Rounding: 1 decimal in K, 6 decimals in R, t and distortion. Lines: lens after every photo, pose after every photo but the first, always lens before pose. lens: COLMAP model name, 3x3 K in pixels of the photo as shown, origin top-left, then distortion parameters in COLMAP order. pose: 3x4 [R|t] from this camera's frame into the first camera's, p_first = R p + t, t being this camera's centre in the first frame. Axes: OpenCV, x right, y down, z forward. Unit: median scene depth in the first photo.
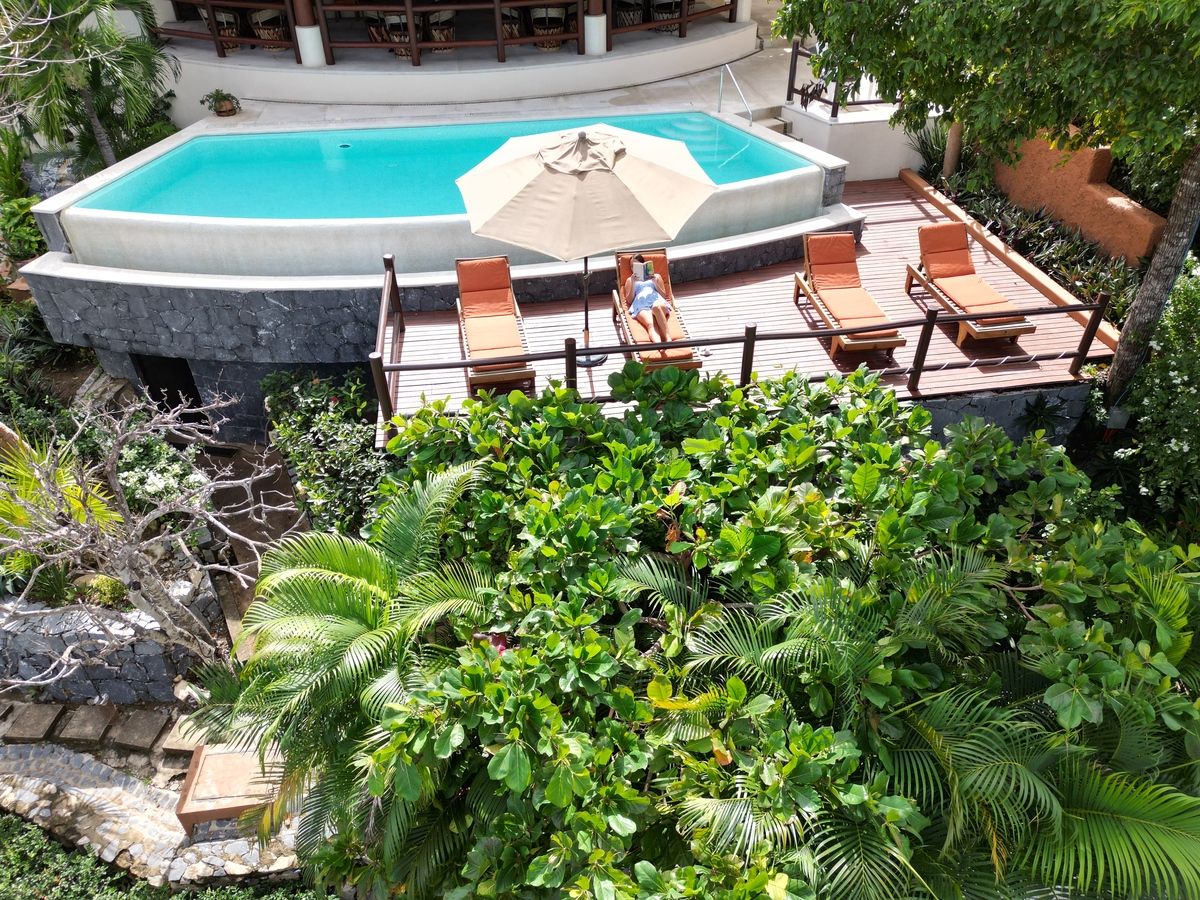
lens RADIAL K [[837.8, 0, 600.0], [0, 837.8, 450.0], [0, 0, 1]] dist [0.068921, -0.062505]
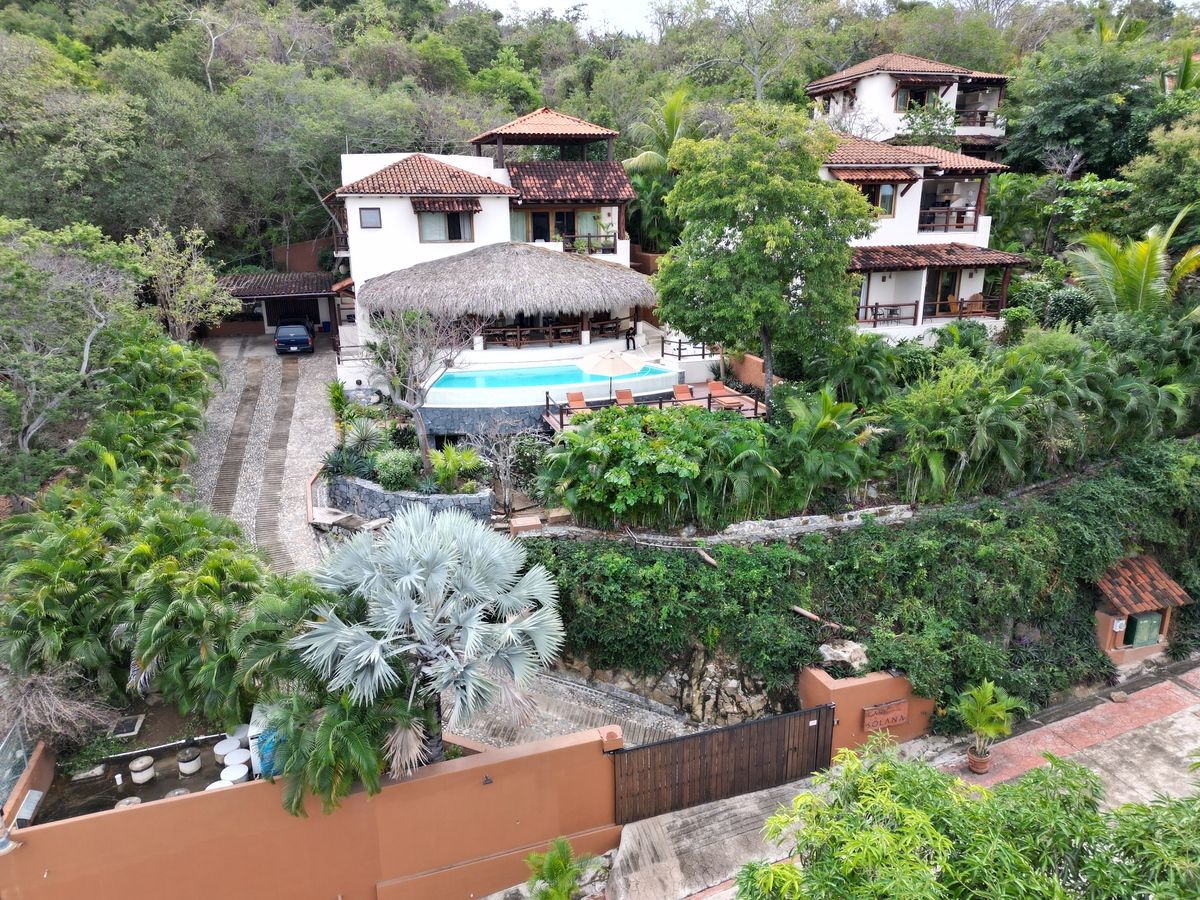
lens RADIAL K [[837.8, 0, 600.0], [0, 837.8, 450.0], [0, 0, 1]] dist [0.068921, -0.062505]
pose [[0.990297, -0.039239, 0.133309, -0.571267], [0.084884, 0.930345, -0.356725, 1.339272], [-0.110025, 0.364580, 0.924649, -2.231721]]
